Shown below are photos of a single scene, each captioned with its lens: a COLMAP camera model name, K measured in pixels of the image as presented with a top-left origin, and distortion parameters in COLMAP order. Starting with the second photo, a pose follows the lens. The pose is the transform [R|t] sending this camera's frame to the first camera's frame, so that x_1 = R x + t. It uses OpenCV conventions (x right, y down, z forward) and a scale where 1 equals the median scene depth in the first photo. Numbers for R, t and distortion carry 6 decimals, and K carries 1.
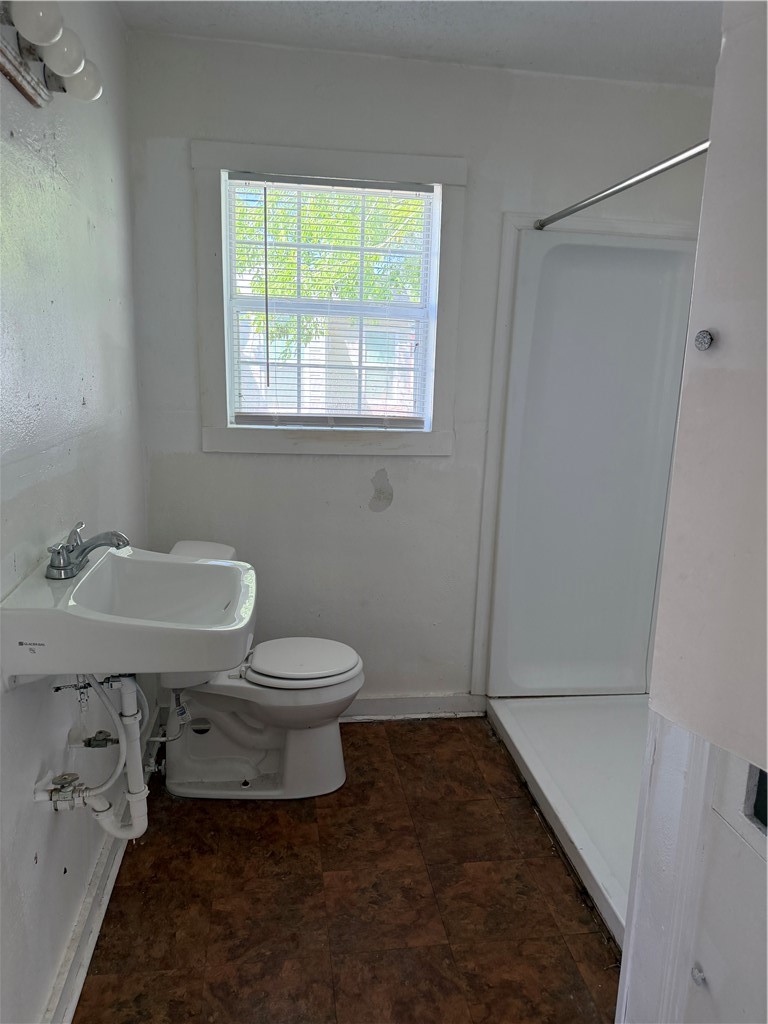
lens RADIAL K [[761.1, 0, 384.0], [0, 761.1, 512.0], [0, 0, 1]] dist [0.047259, -0.056653]
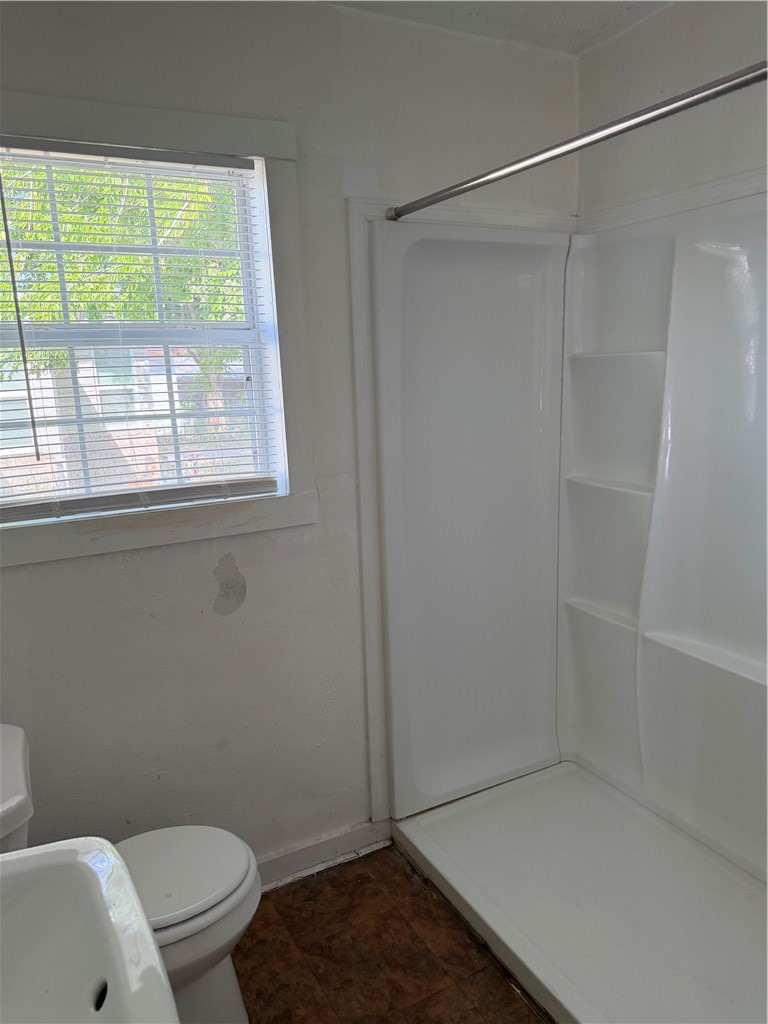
lens RADIAL K [[761.1, 0, 384.0], [0, 761.1, 512.0], [0, 0, 1]] dist [0.047259, -0.056653]
pose [[0.937054, -0.131550, 0.323457, -0.091595], [0.136325, 0.990632, 0.007958, -0.082408], [-0.321474, 0.036638, 0.946209, 0.275164]]
